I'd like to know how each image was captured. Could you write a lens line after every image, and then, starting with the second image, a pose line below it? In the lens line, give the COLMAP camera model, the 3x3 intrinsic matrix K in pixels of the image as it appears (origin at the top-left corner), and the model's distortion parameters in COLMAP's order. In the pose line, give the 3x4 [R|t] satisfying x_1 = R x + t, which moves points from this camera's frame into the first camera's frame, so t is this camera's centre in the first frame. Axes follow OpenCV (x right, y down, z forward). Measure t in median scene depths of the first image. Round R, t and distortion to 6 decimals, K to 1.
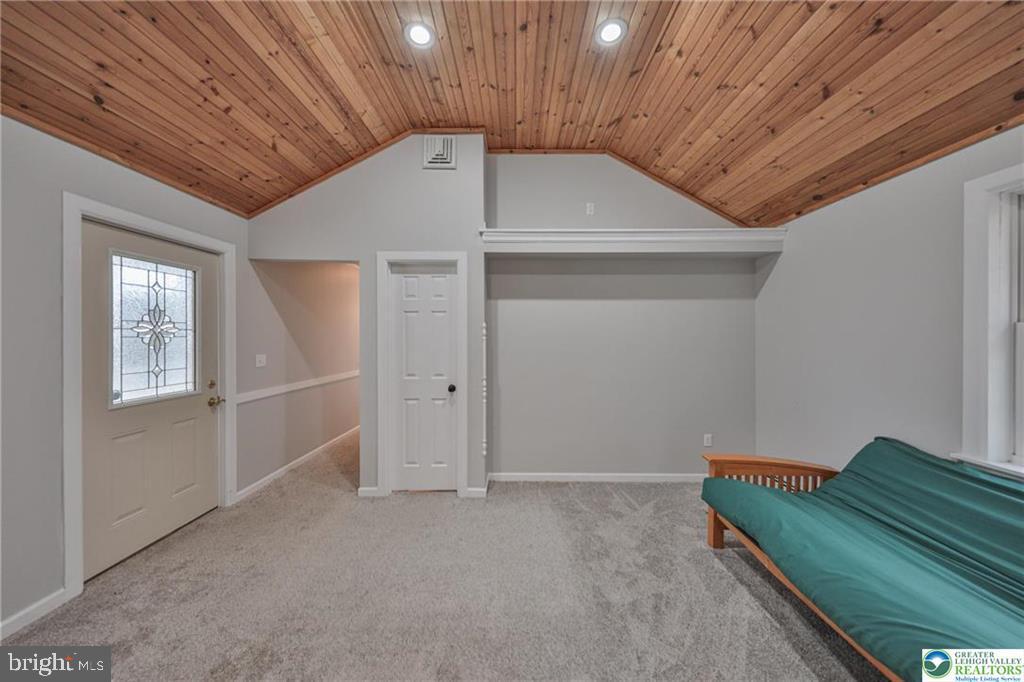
lens RADIAL K [[354.1, 0, 512.8], [0, 354.1, 338.2], [0, 0, 1]] dist [0.011250, -0.006301]
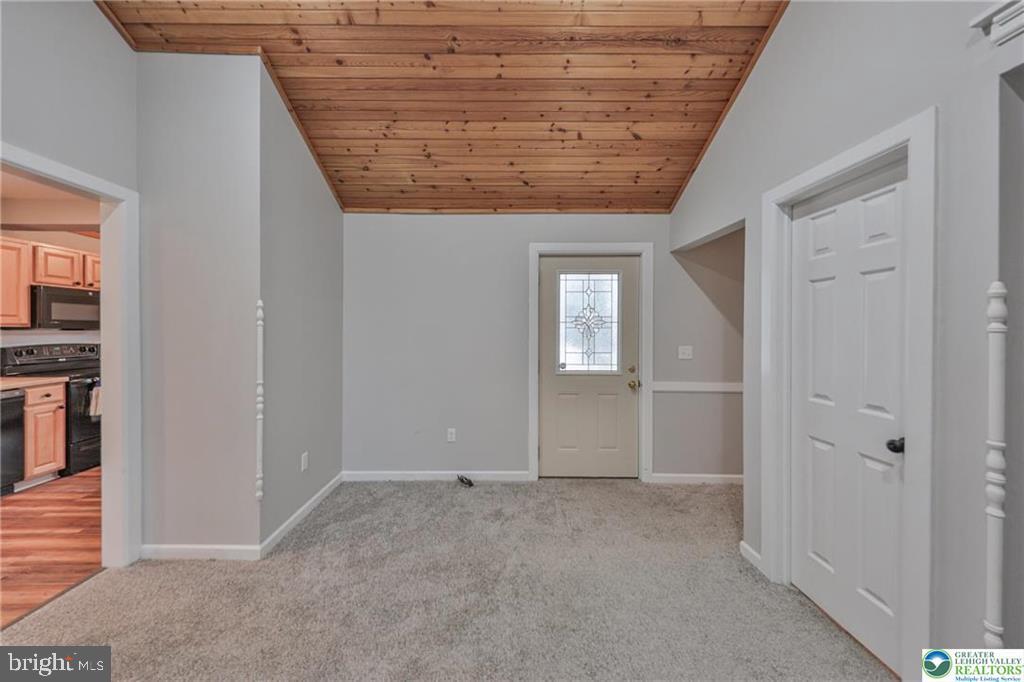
lens RADIAL K [[342.6, 0, 502.3], [0, 342.6, 331.7], [0, 0, 1]] dist [0.019207, -0.008988]
pose [[-0.000007, 0.002951, -0.999996, 0.261196], [-0.009490, 0.999951, 0.002951, 0.008644], [0.999955, 0.009490, 0.000021, 0.550820]]
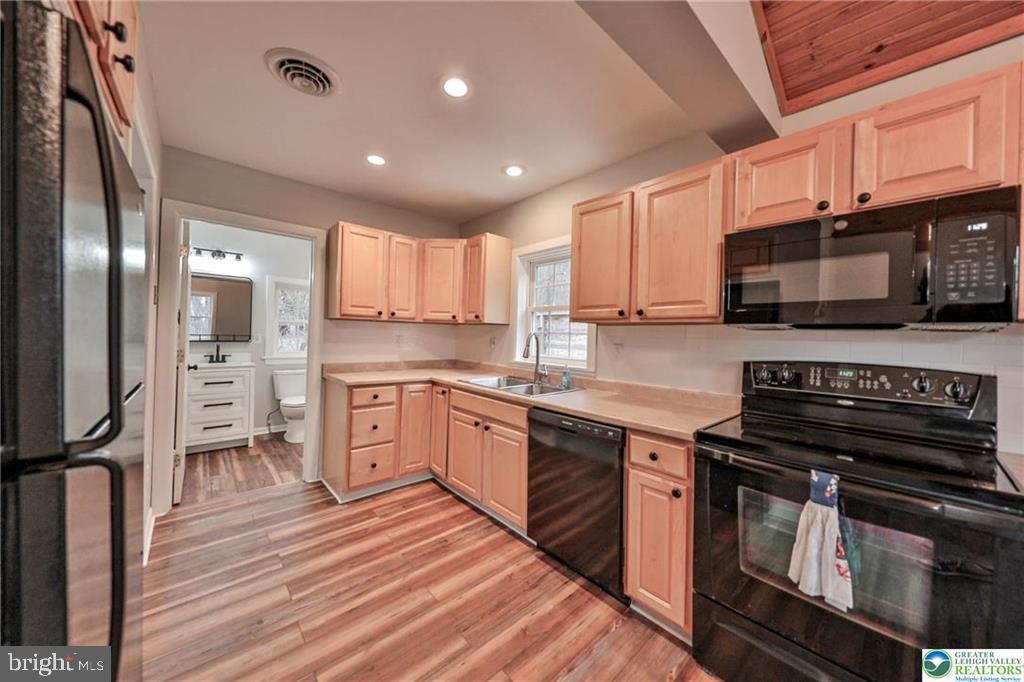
lens RADIAL K [[354.1, 0, 512.8], [0, 354.1, 338.2], [0, 0, 1]] dist [0.011250, -0.006301]
pose [[-0.667415, -0.022172, 0.744356, -1.048781], [-0.023167, 0.999691, 0.009005, 0.041682], [-0.744326, -0.011234, -0.667722, -0.322544]]
